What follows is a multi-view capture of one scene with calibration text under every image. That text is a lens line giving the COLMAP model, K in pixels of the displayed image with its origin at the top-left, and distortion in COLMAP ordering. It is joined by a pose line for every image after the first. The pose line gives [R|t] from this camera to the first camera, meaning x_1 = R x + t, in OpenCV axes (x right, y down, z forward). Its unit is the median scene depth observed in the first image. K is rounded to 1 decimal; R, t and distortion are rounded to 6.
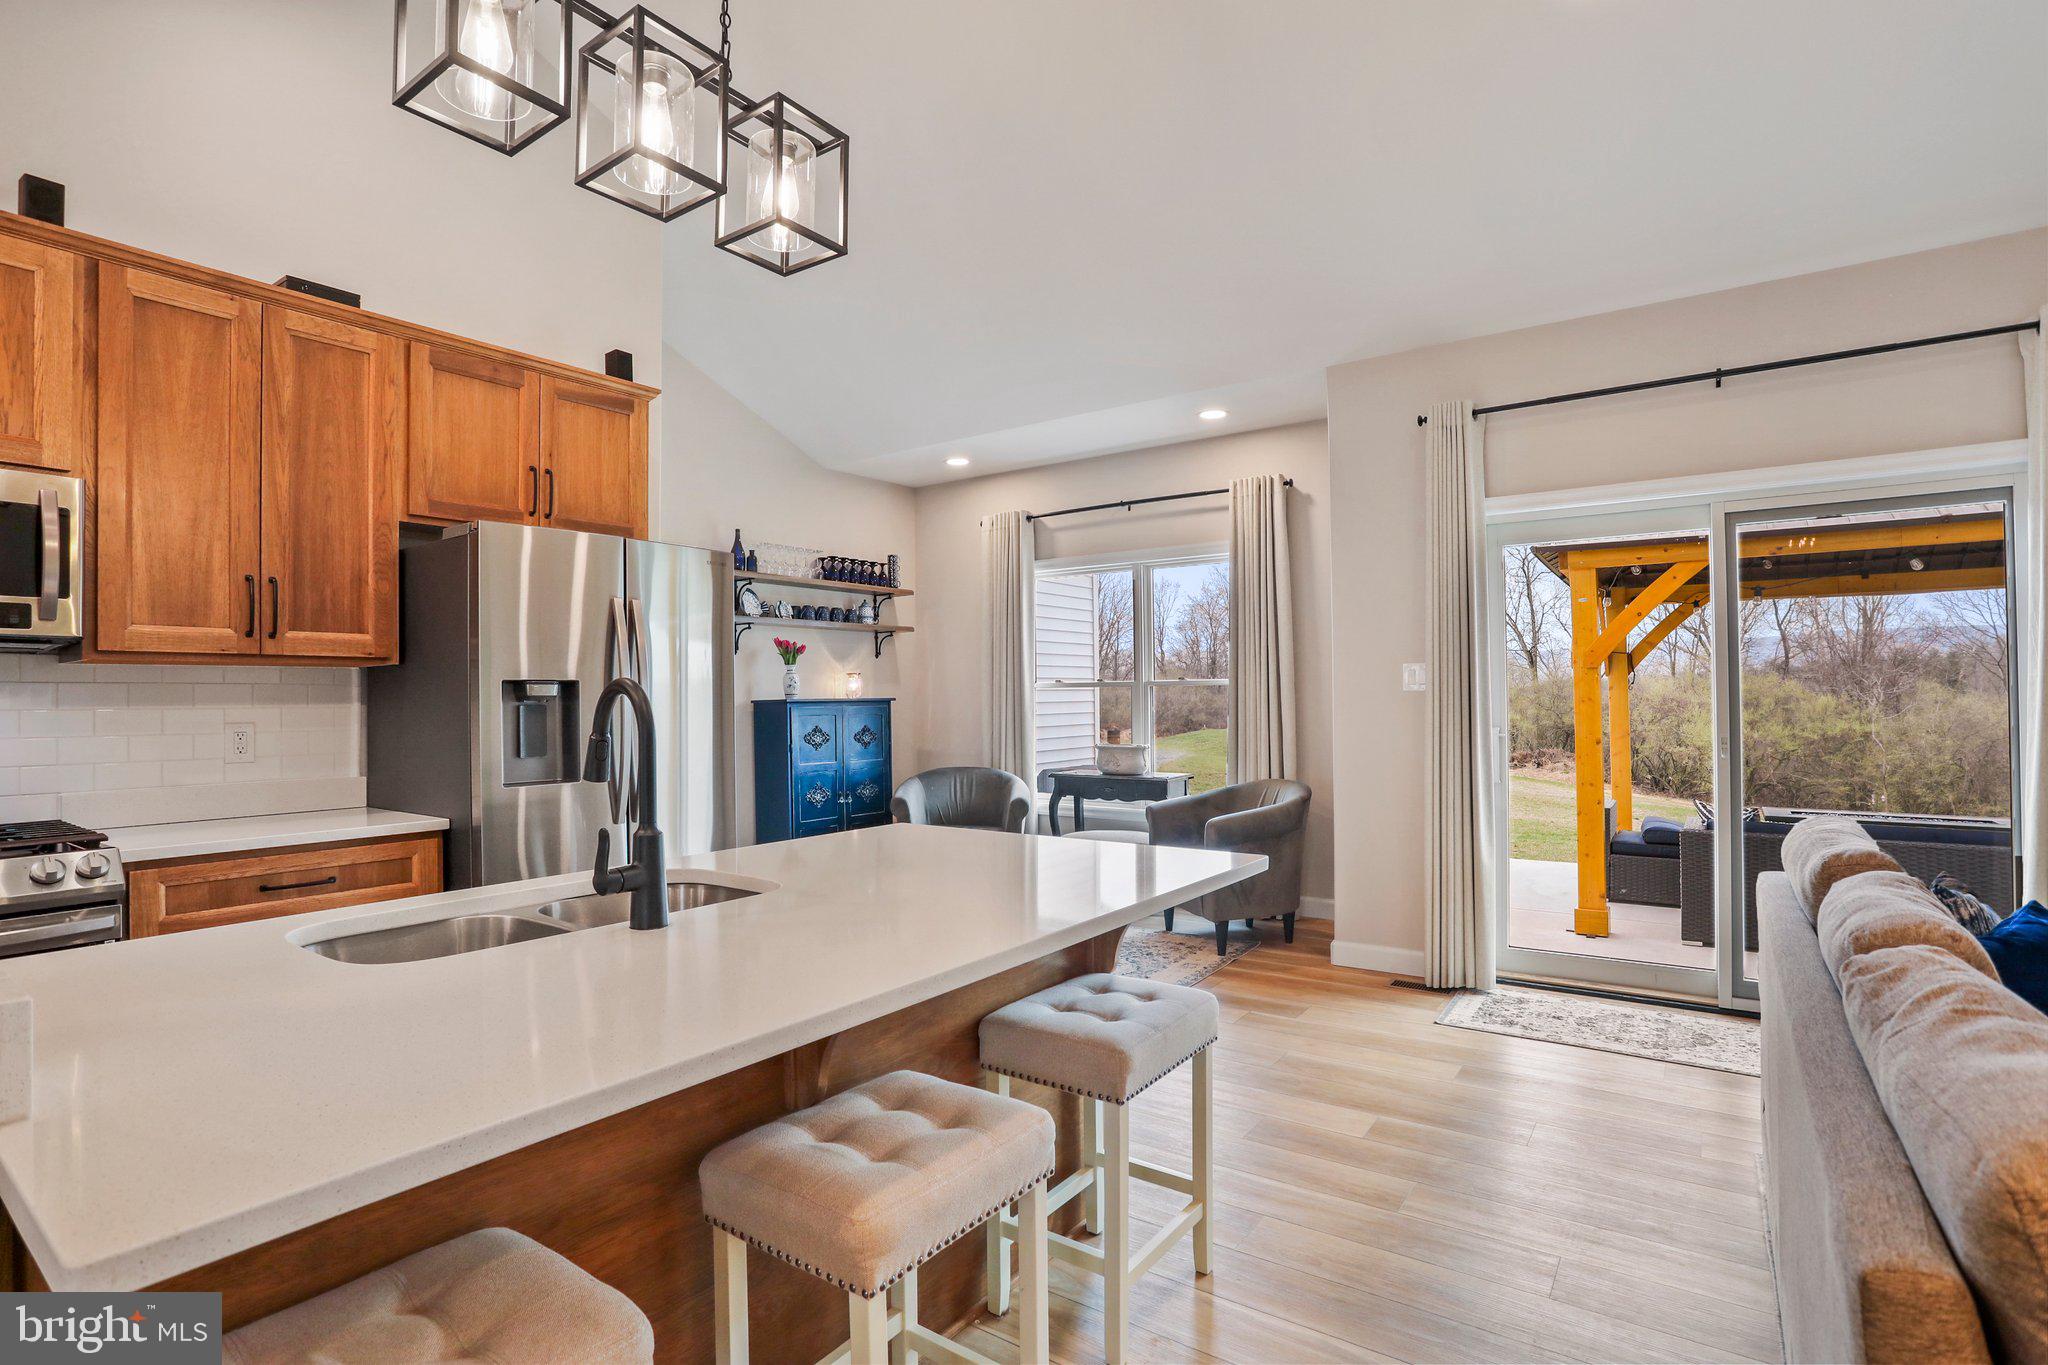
lens RADIAL K [[996.1, 0, 1024.0], [0, 996.1, 682.5], [0, 0, 1]] dist [-0.087721, 0.040588]
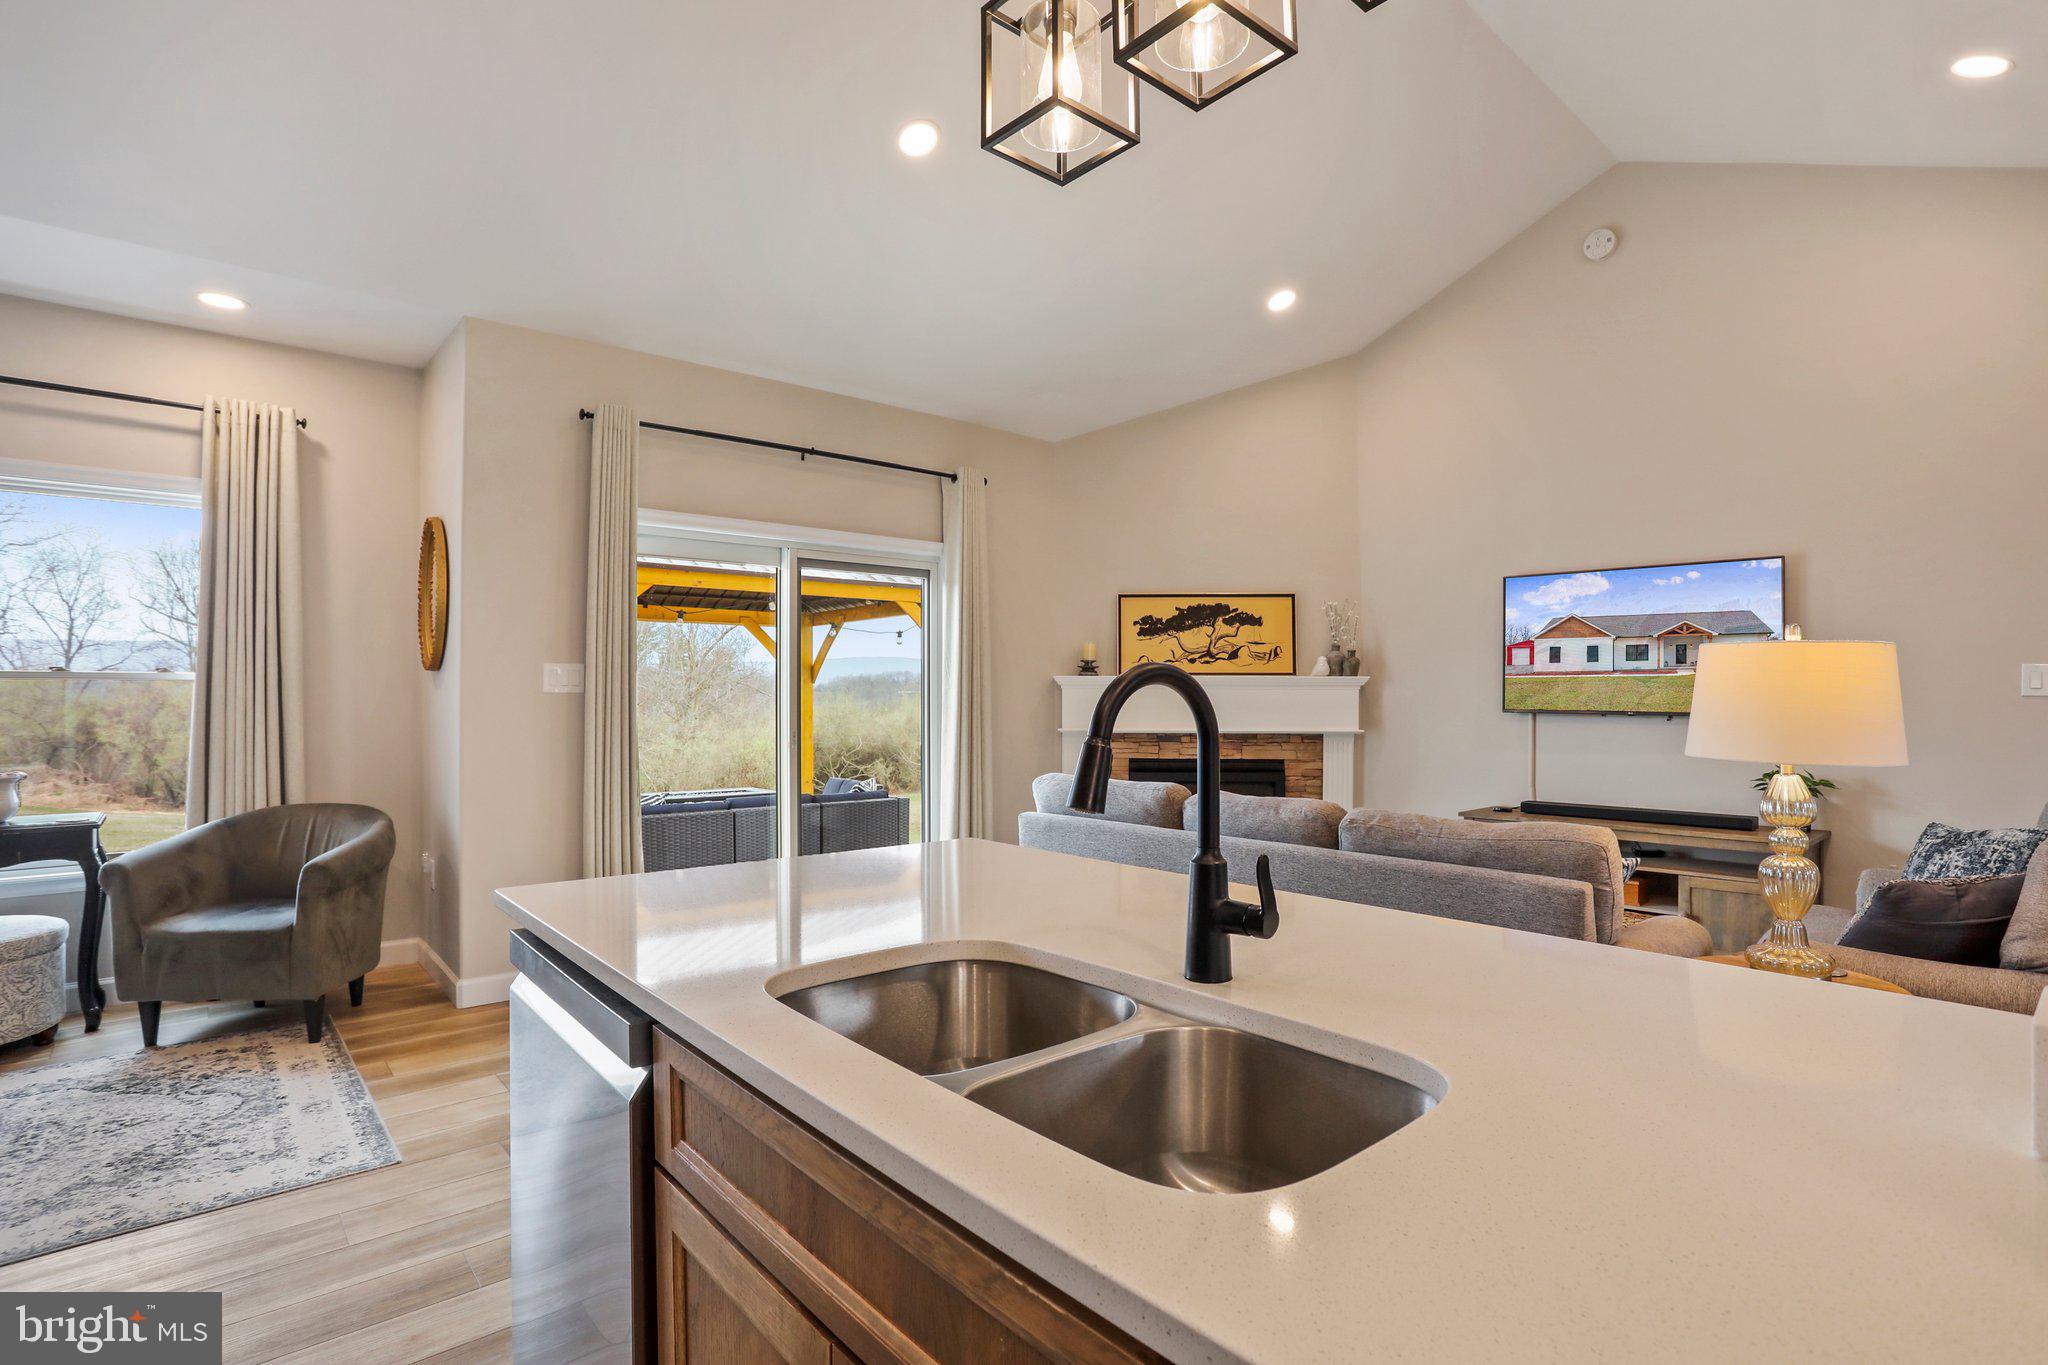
lens RADIAL K [[997.2, 0, 1024.0], [0, 997.2, 682.5], [0, 0, 1]] dist [-0.029434, 0.000793]
pose [[0.236029, 0.021198, 0.971515, -0.321150], [-0.015772, 0.999714, -0.017982, 0.007084], [-0.971618, -0.011078, 0.236295, 0.247586]]
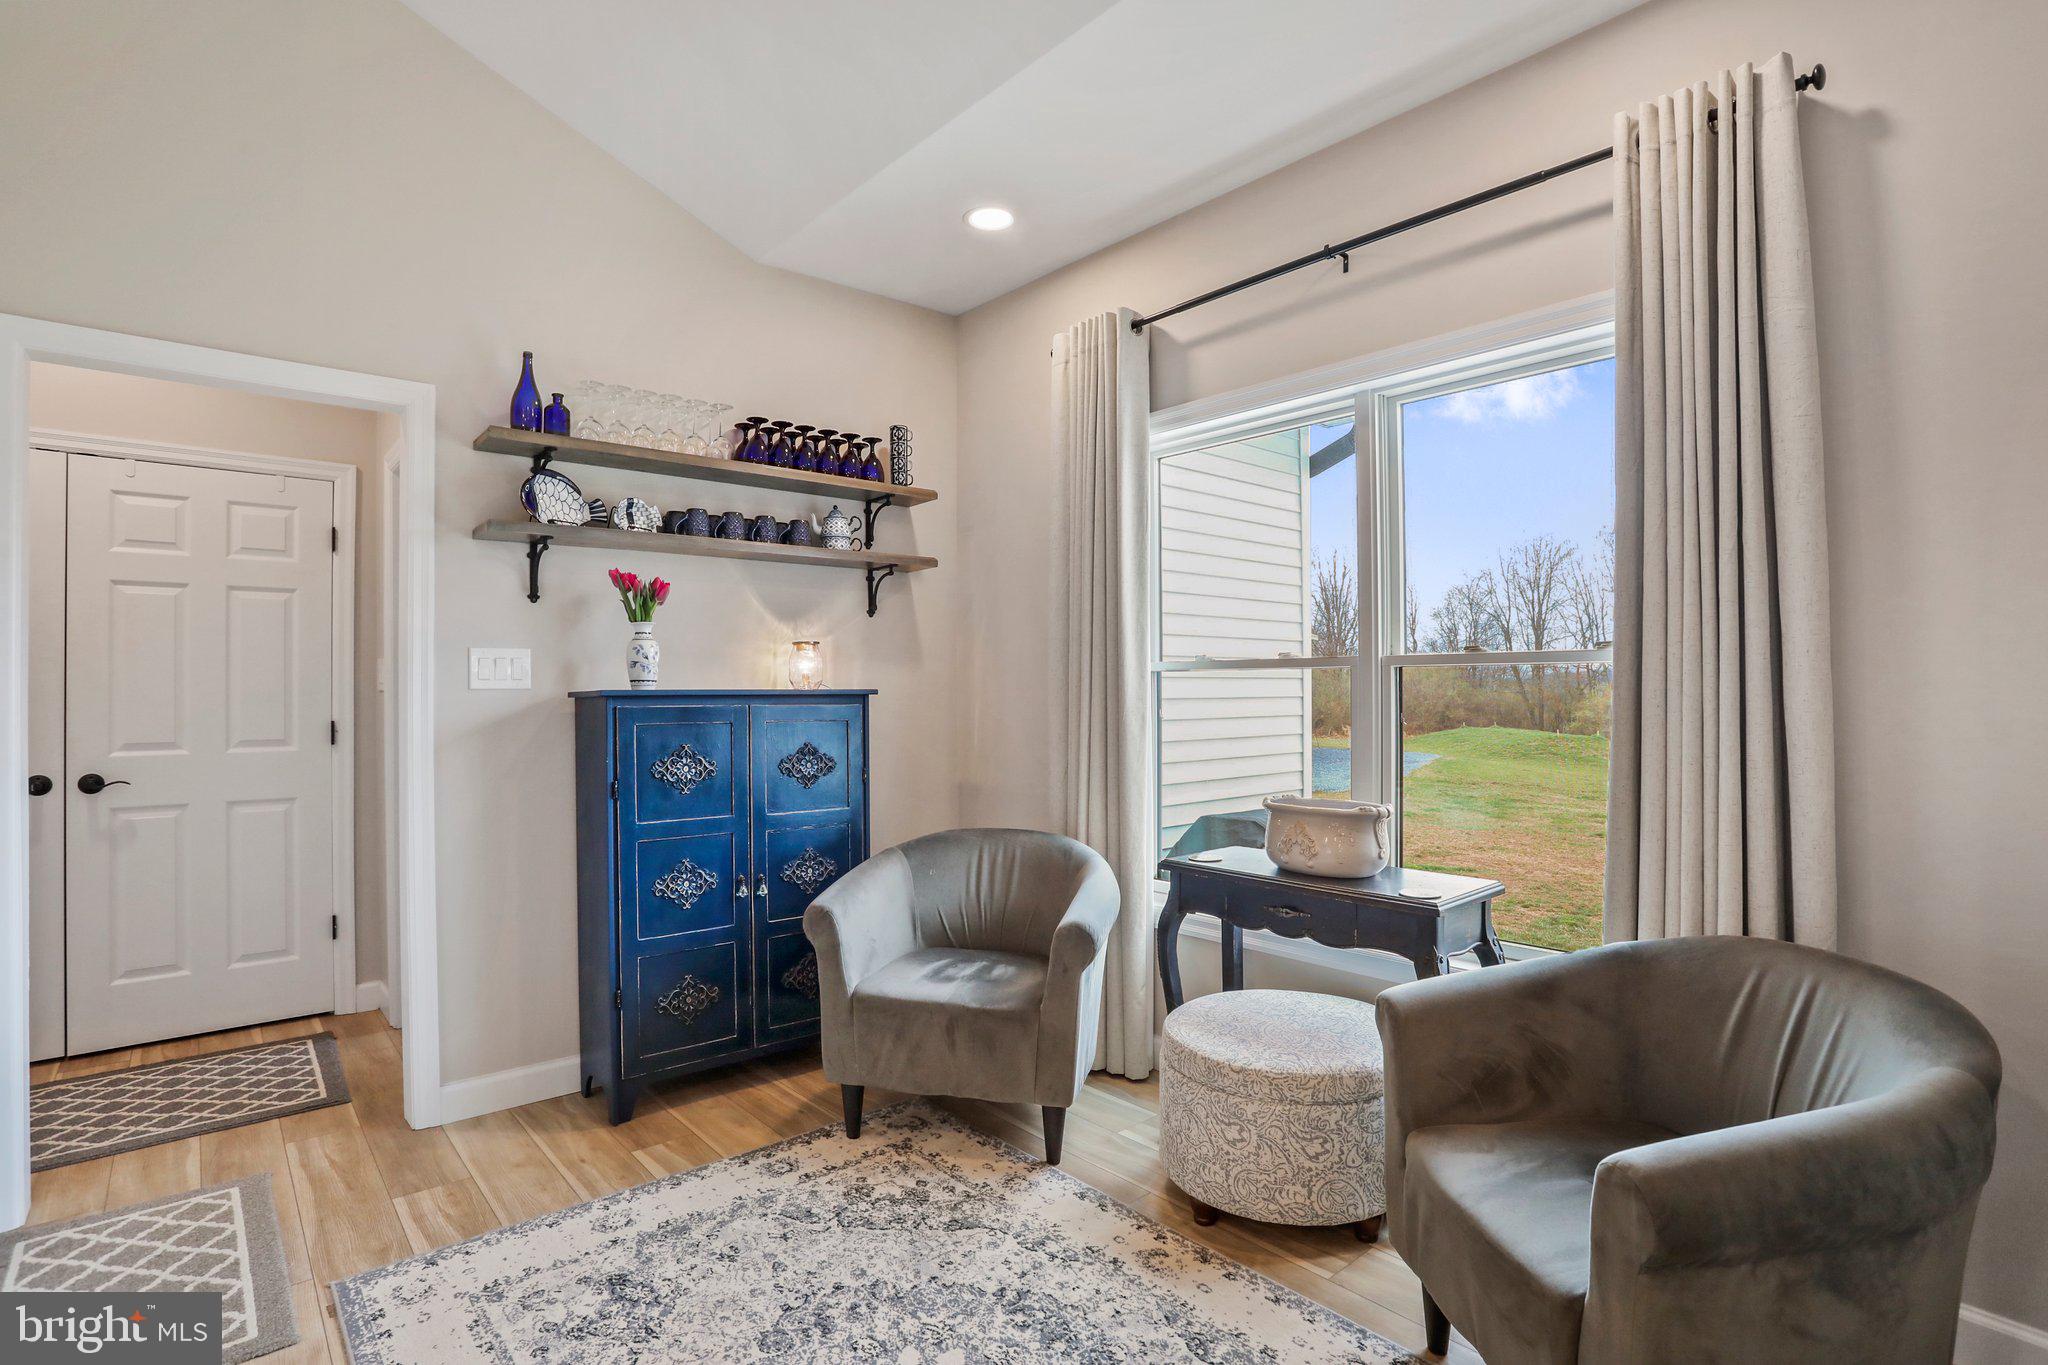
lens RADIAL K [[992.6, 0, 1024.0], [0, 992.6, 682.5], [0, 0, 1]] dist [-0.055885, 0.017312]
pose [[0.971611, 0.006016, -0.236508, 0.074756], [-0.004025, 0.999952, 0.008902, 0.007889], [0.236550, -0.007697, 0.971589, 0.570929]]
